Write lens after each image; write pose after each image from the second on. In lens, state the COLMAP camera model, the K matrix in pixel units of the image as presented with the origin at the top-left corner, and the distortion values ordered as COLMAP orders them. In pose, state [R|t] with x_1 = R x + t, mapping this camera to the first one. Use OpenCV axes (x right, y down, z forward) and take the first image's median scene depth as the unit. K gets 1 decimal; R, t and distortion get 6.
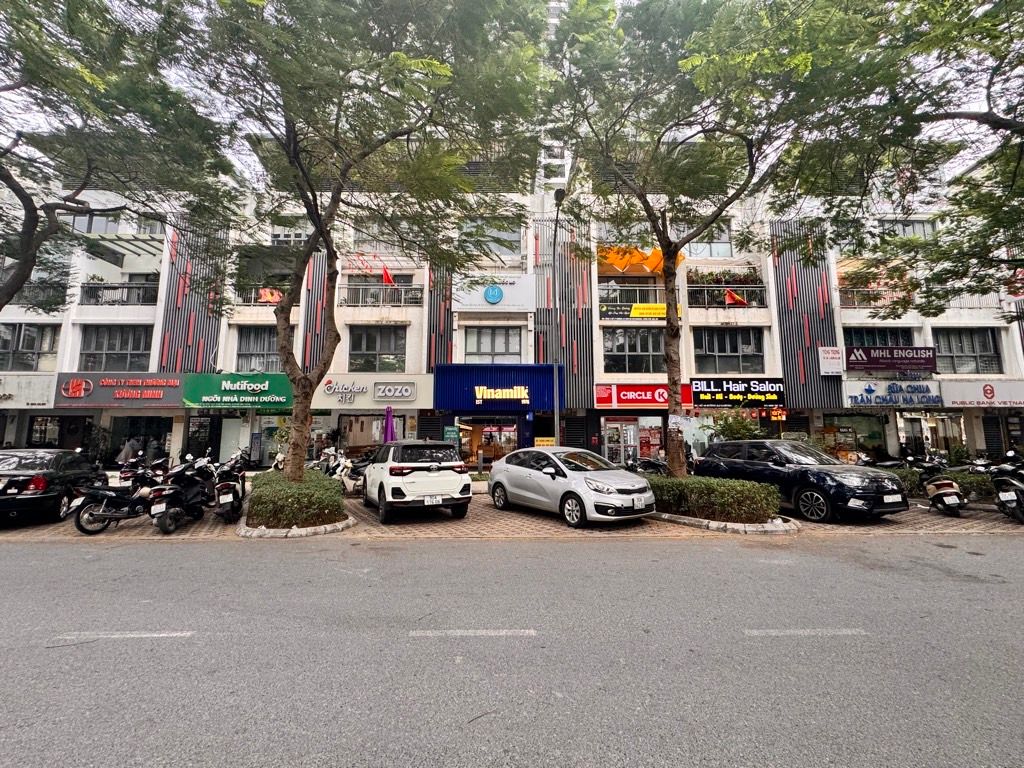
lens RADIAL K [[418.1, 0, 512.7], [0, 418.1, 381.9], [0, 0, 1]] dist [-0.002707, -0.000111]
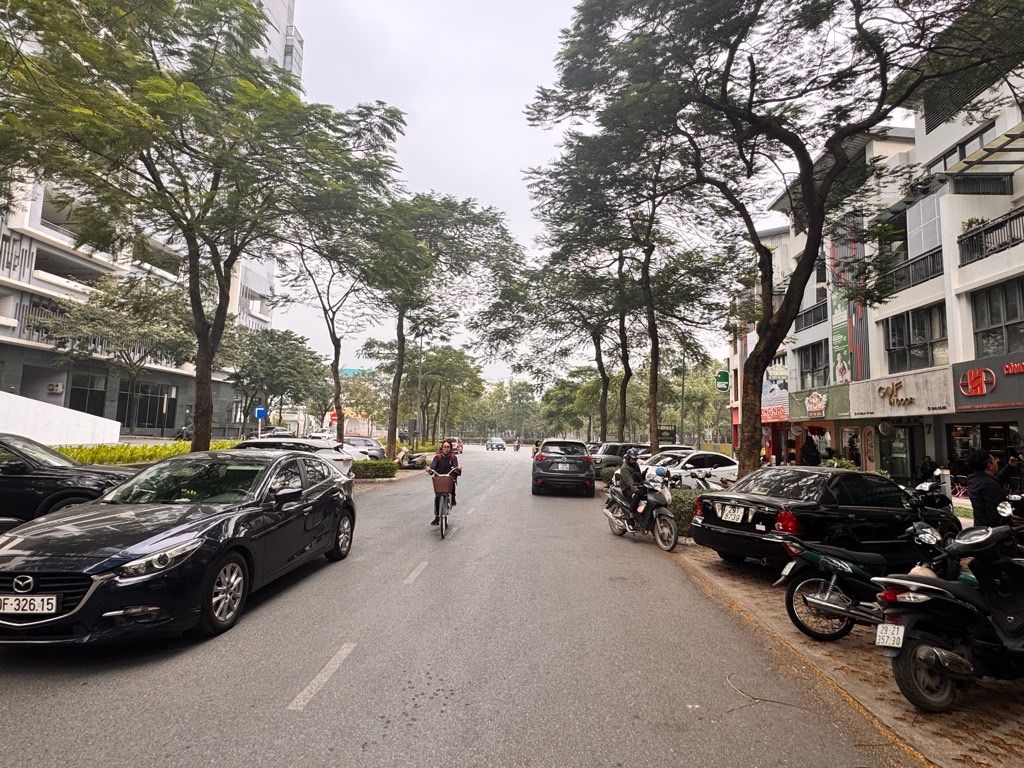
lens RADIAL K [[529.0, 0, 512.0], [0, 529.0, 384.0], [0, 0, 1]] dist [-0.004506, 0.000056]
pose [[-0.061503, -0.101244, -0.992959, -0.117891], [0.102903, 0.988898, -0.107203, 0.032498], [0.992788, -0.108772, -0.050402, 0.267390]]
